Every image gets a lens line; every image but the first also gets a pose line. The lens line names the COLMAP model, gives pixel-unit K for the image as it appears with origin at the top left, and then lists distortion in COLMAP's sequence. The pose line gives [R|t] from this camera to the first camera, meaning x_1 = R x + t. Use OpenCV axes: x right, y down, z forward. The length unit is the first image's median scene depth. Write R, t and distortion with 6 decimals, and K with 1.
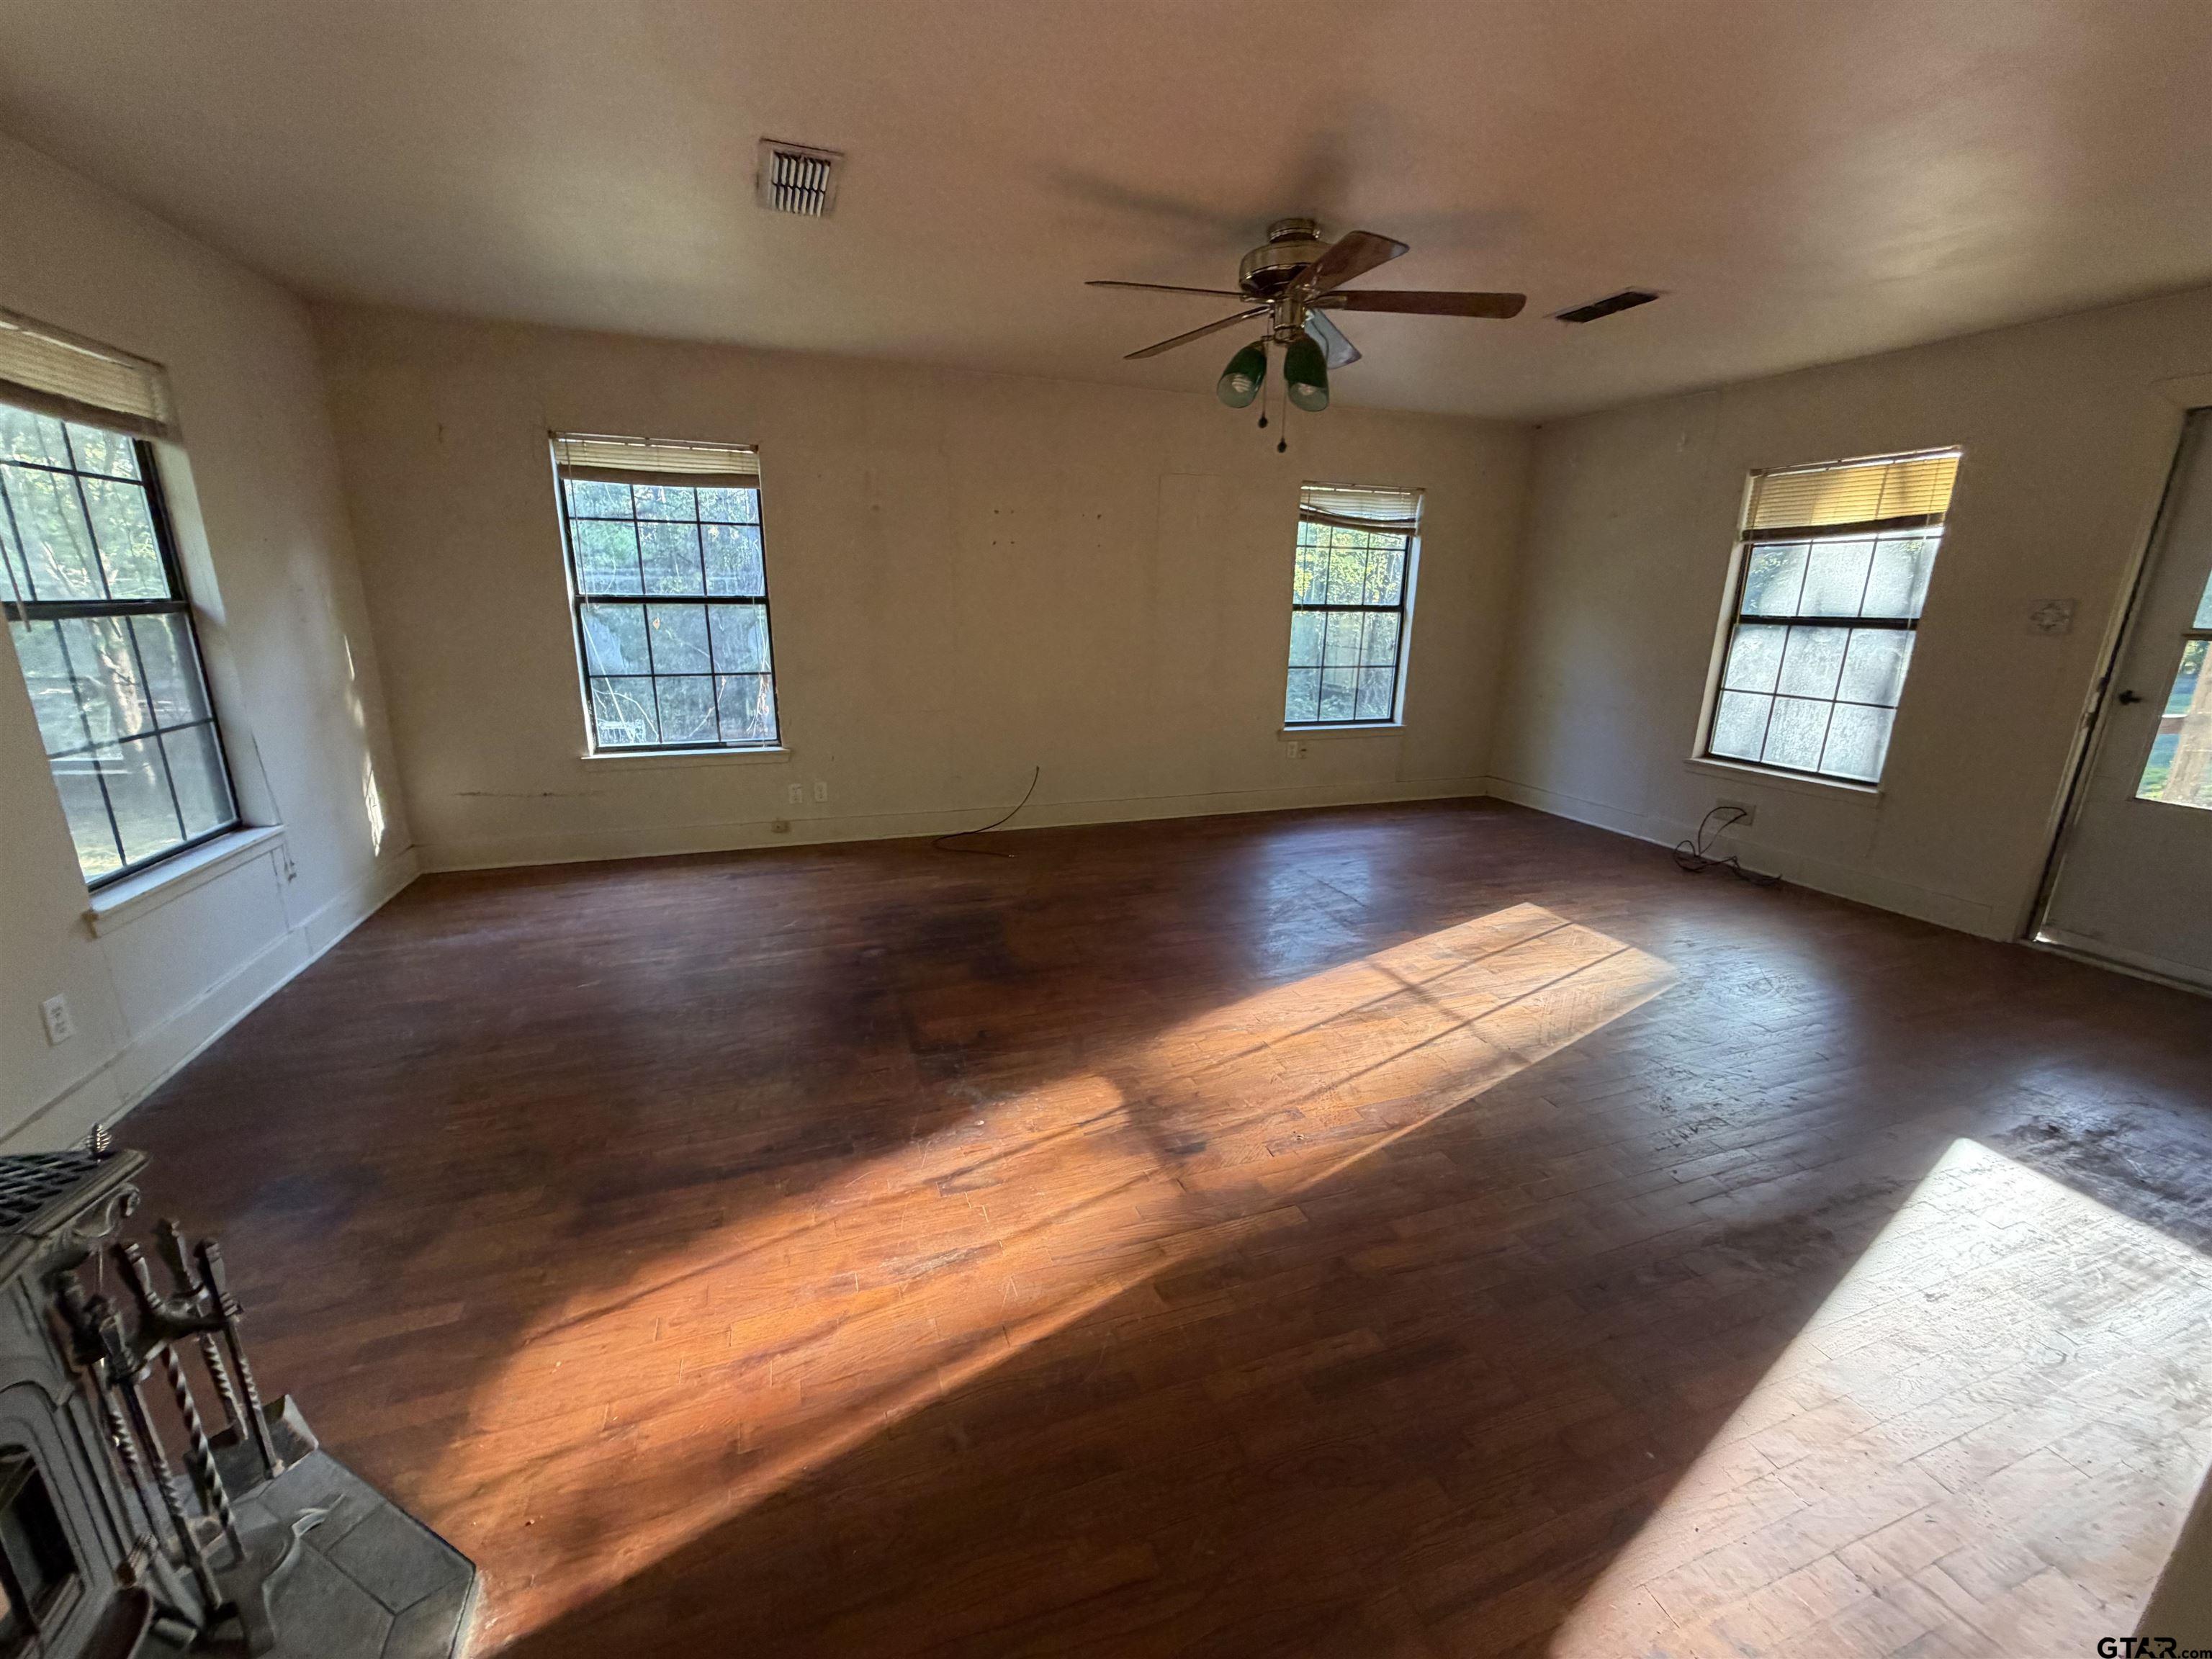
lens RADIAL K [[881.1, 0, 1099.5], [0, 881.1, 831.7], [0, 0, 1]] dist [-0.000510, 0.000630]
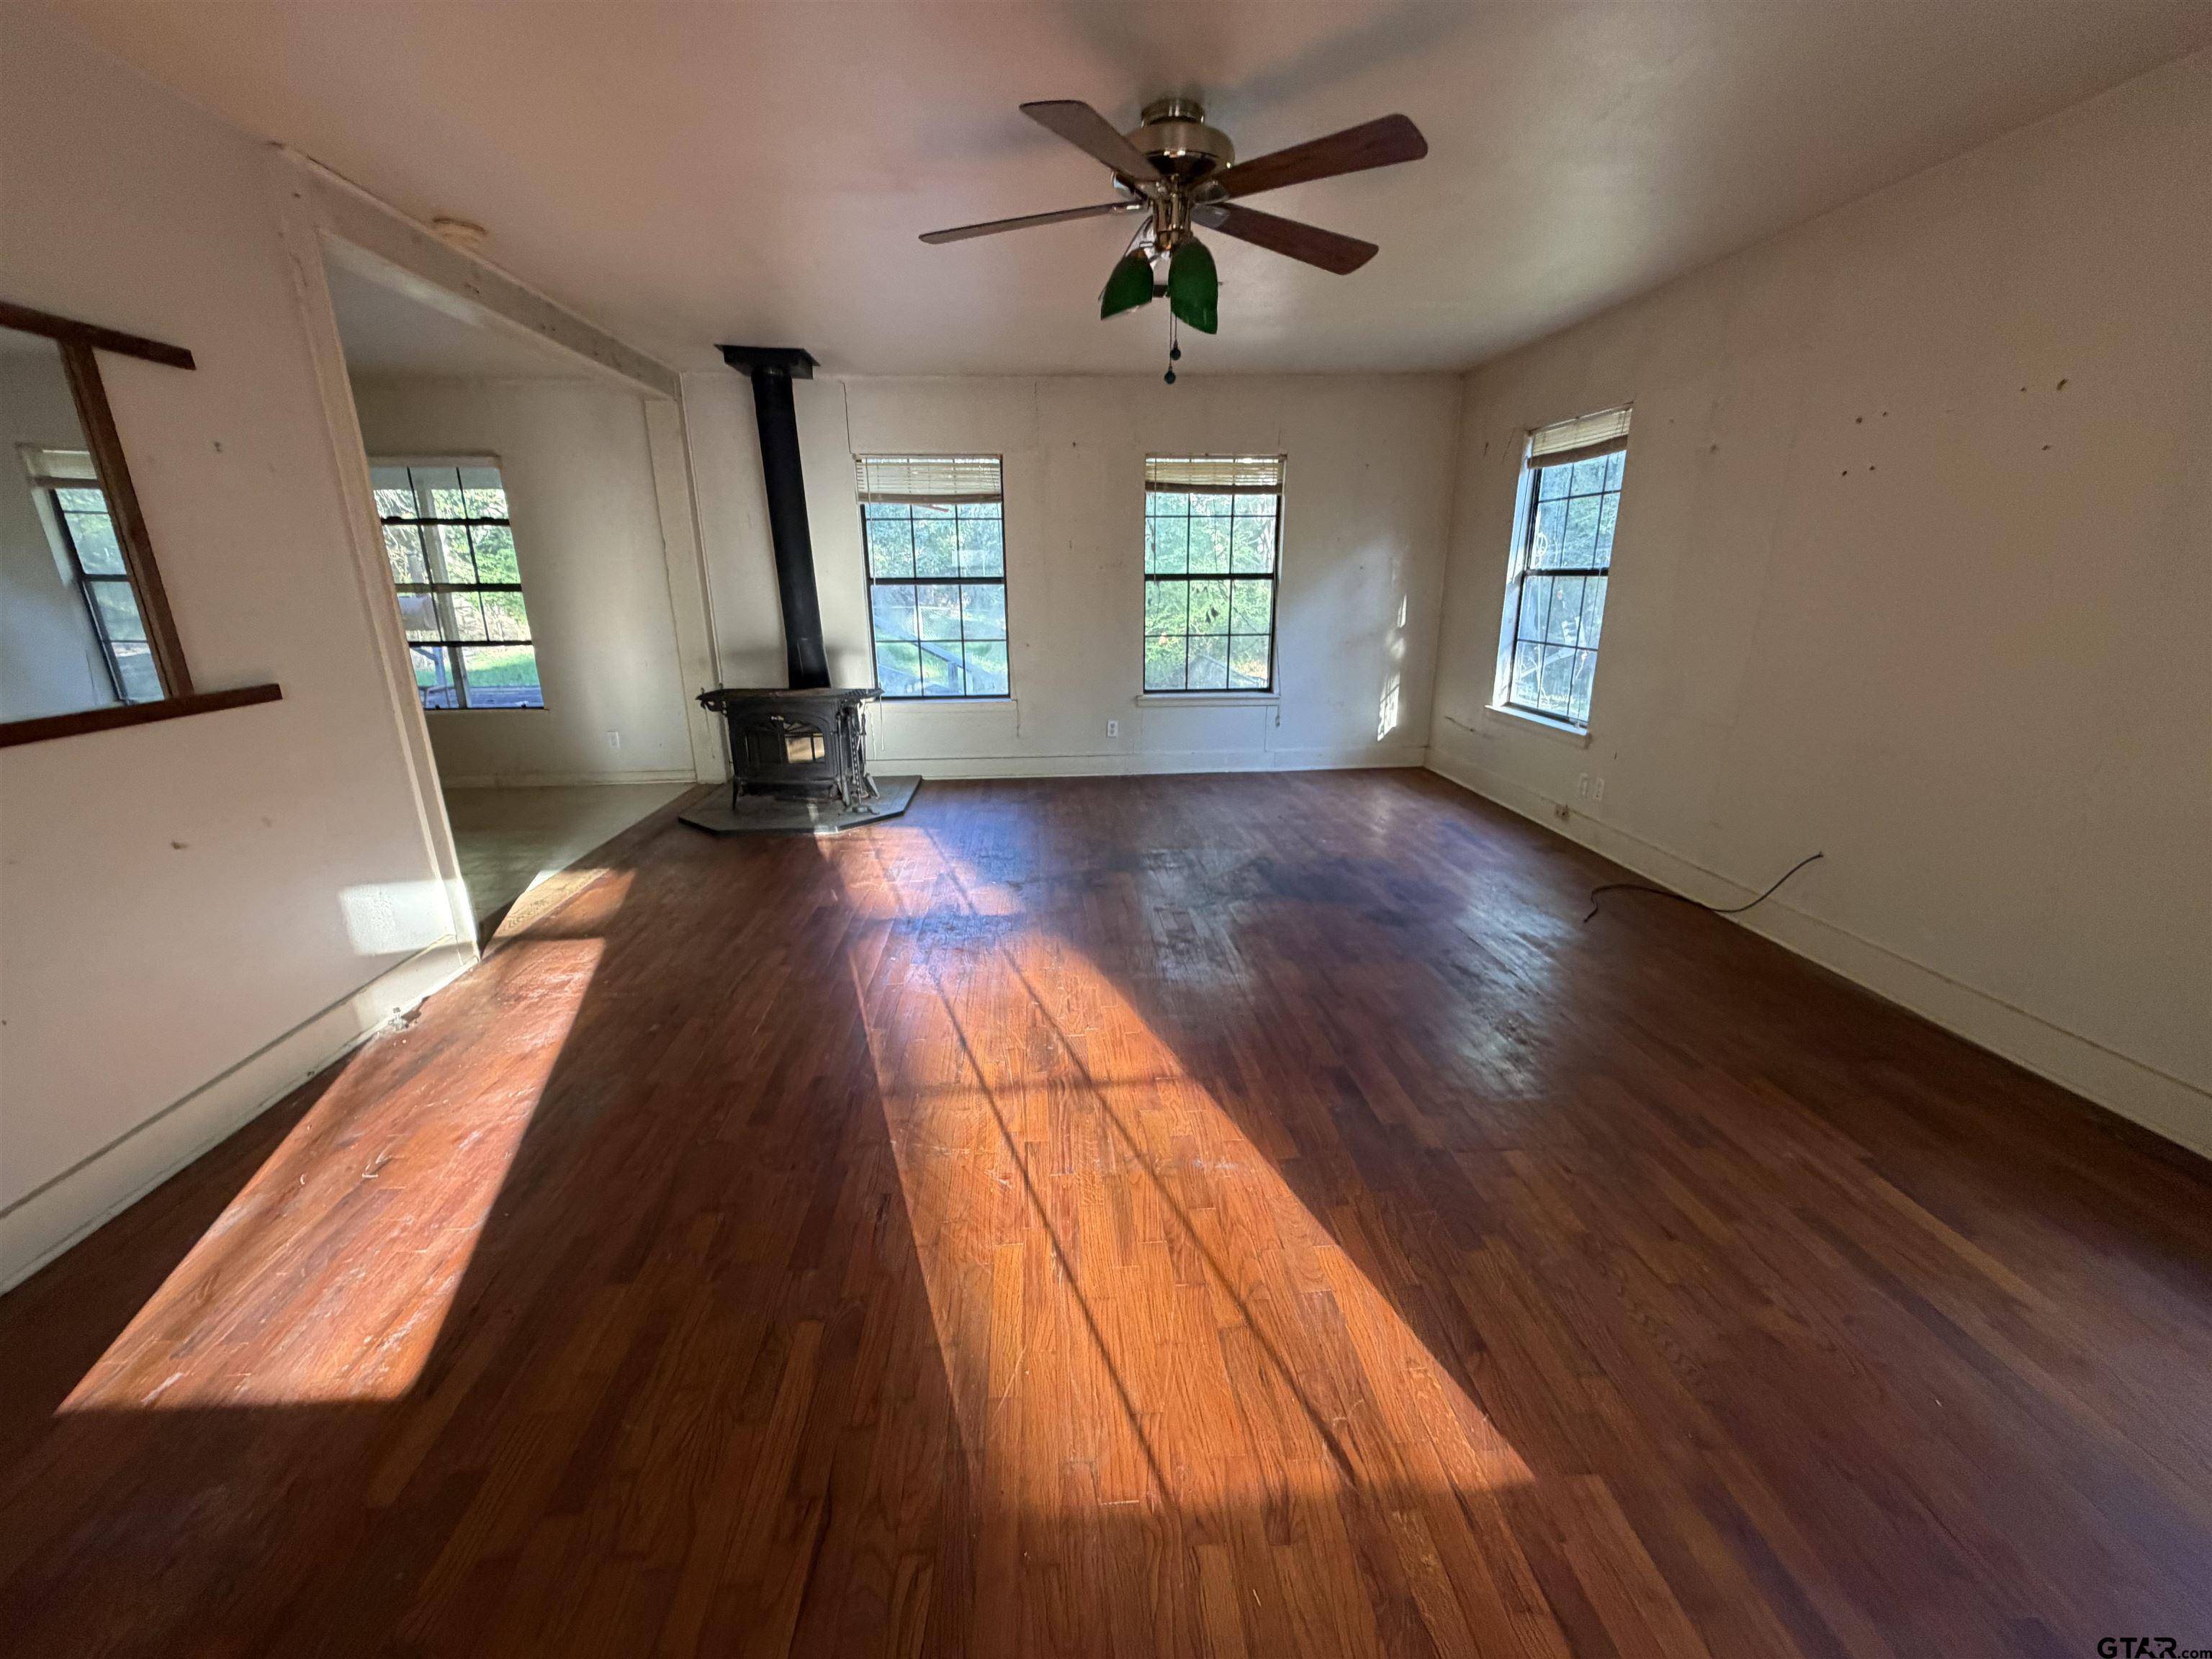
lens RADIAL K [[881.1, 0, 1099.5], [0, 881.1, 831.7], [0, 0, 1]] dist [-0.000510, 0.000630]
pose [[-0.267897, 0.262367, -0.927035, 0.872021], [-0.238398, 0.914232, 0.327637, -0.236270], [0.933487, 0.308776, -0.182372, 0.944690]]
